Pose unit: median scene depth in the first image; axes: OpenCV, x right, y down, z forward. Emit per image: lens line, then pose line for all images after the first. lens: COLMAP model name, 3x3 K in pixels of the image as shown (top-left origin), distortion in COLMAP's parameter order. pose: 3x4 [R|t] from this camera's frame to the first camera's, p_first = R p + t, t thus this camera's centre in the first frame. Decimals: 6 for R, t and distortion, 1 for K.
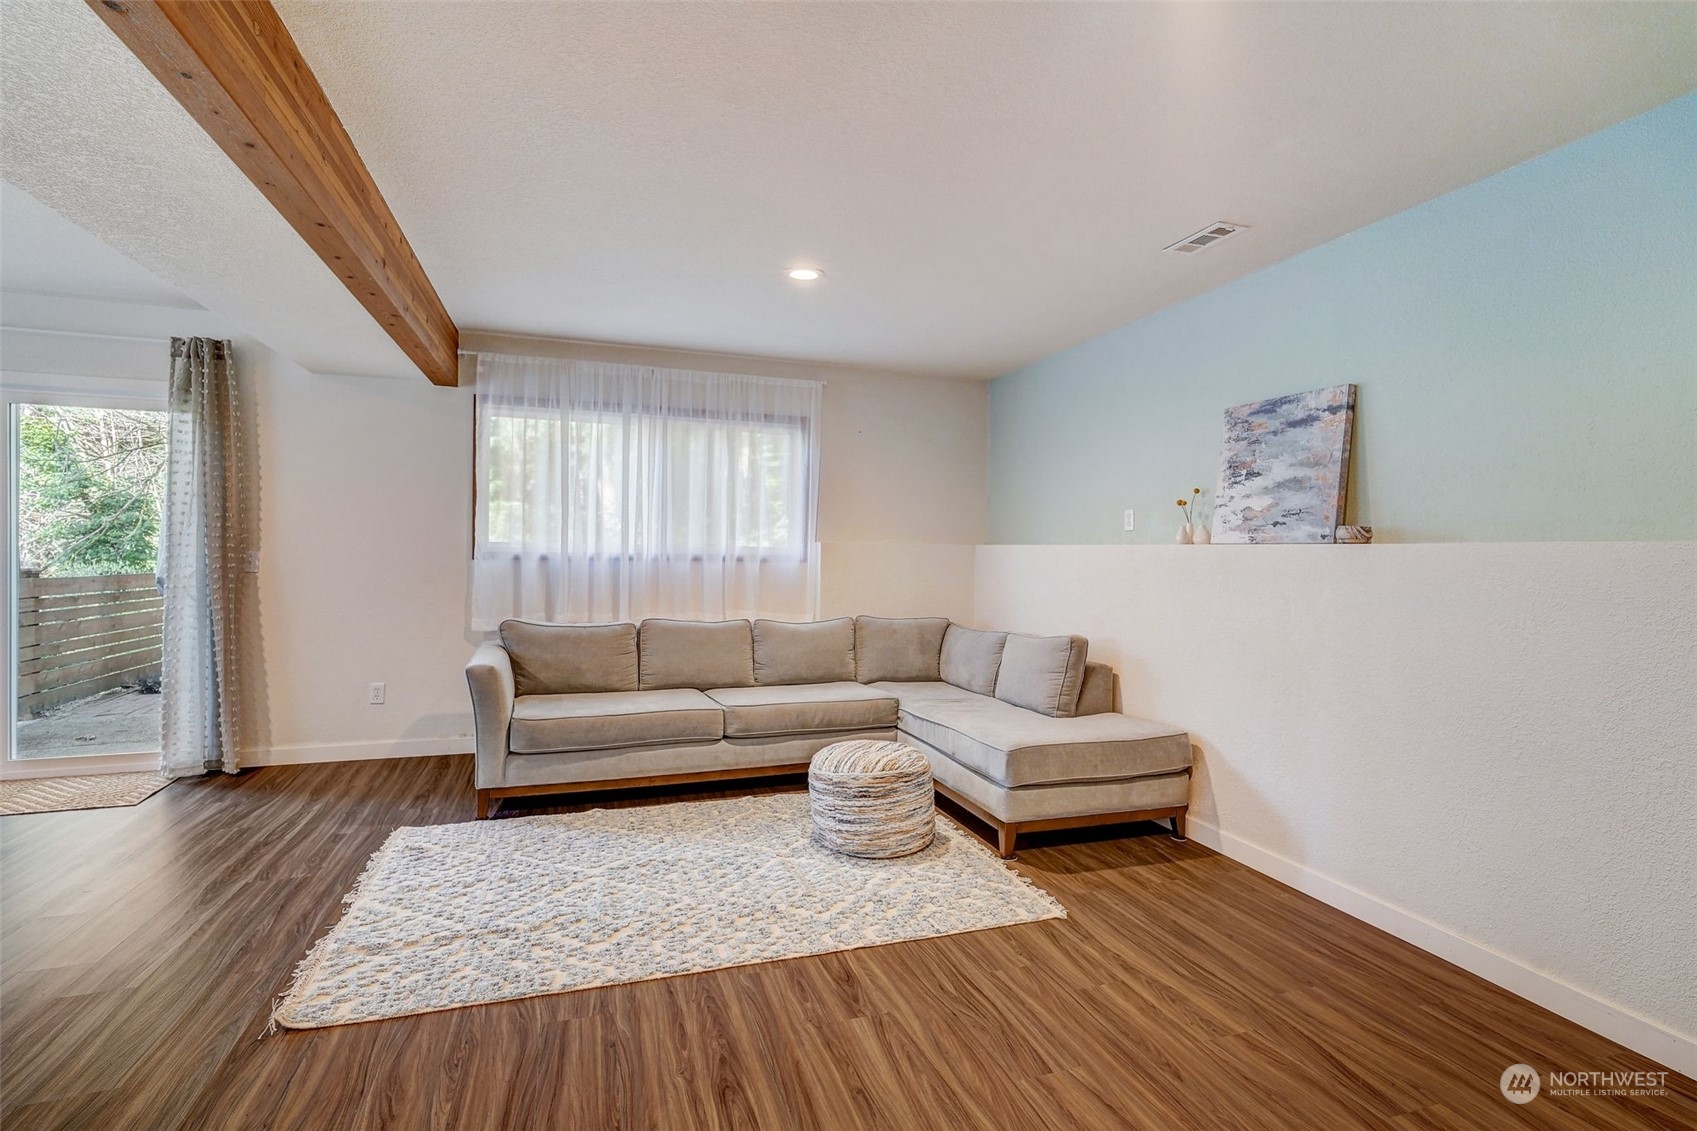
lens RADIAL K [[793.3, 0, 854.0], [0, 793.3, 563.0], [0, 0, 1]] dist [-0.011609, 0.005899]
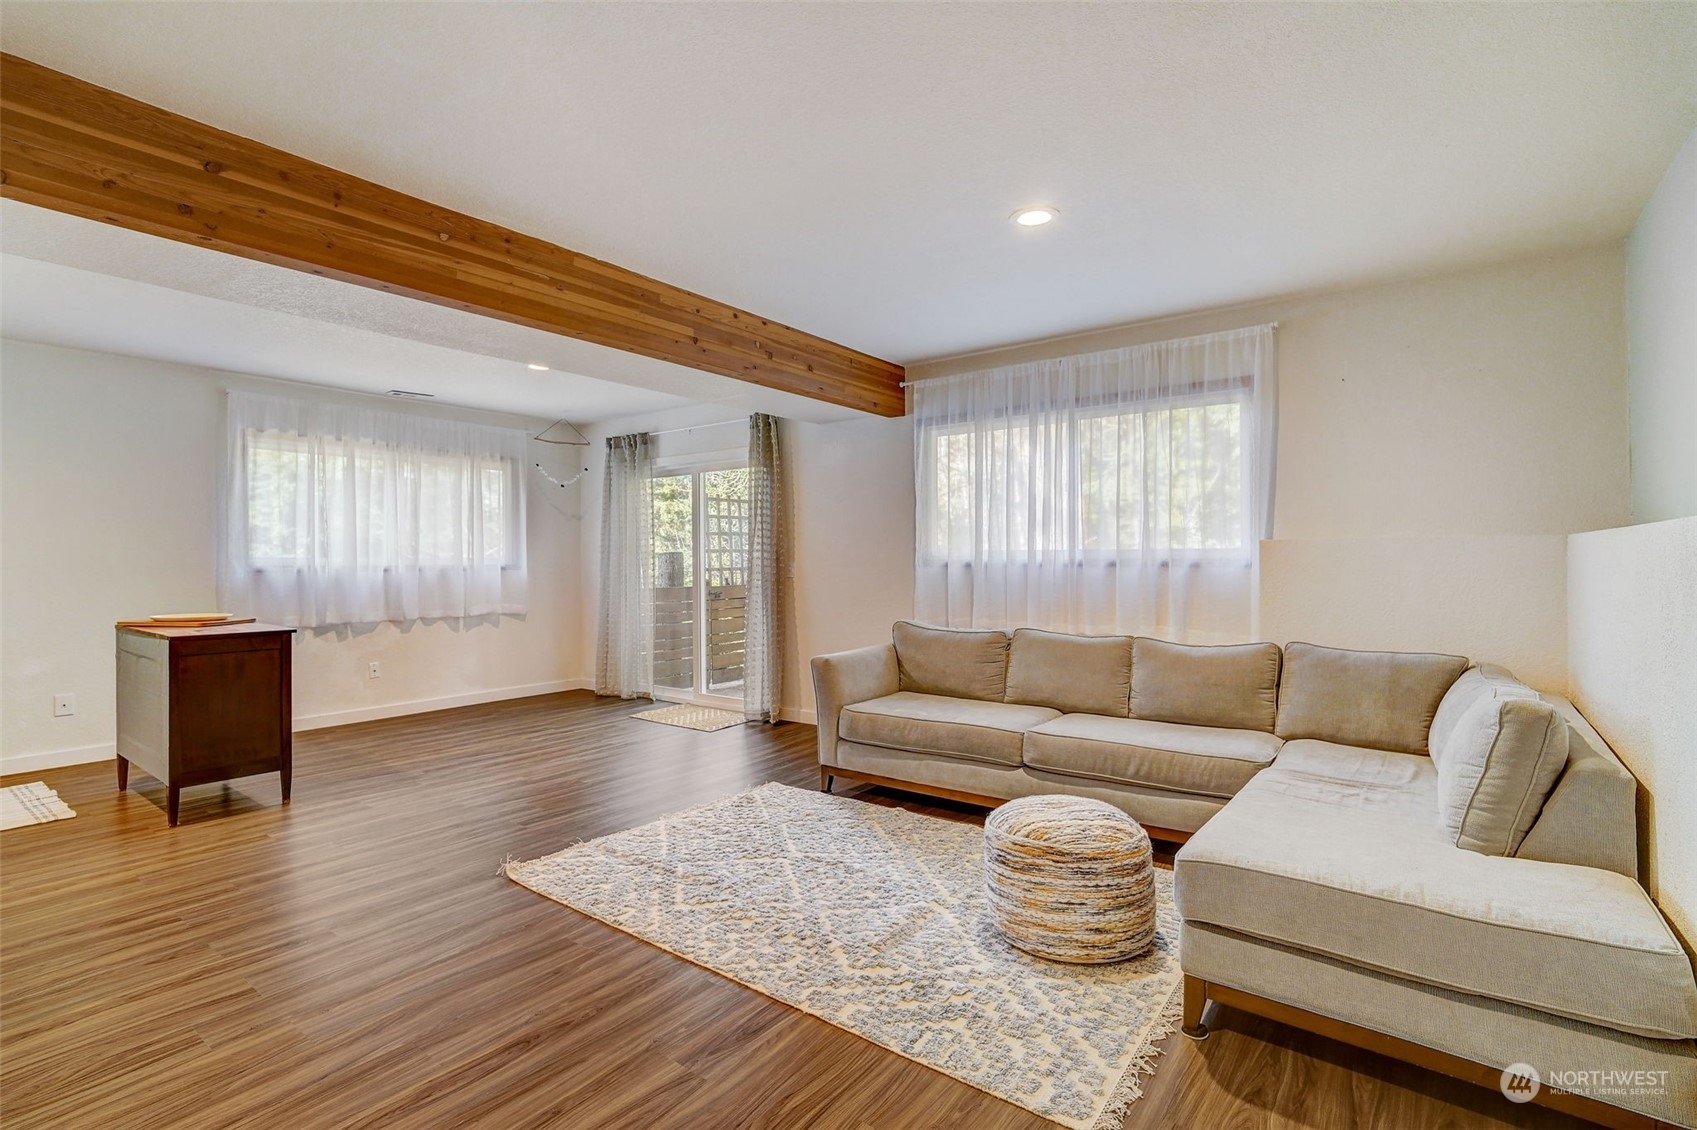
lens RADIAL K [[793.3, 0, 856.3], [0, 793.3, 569.6], [0, 0, 1]] dist [-0.011609, 0.005899]
pose [[0.564720, -0.006904, -0.825254, 0.542441], [0.002824, 0.999975, -0.006433, 0.007871], [0.825278, 0.001303, 0.564725, 0.407153]]
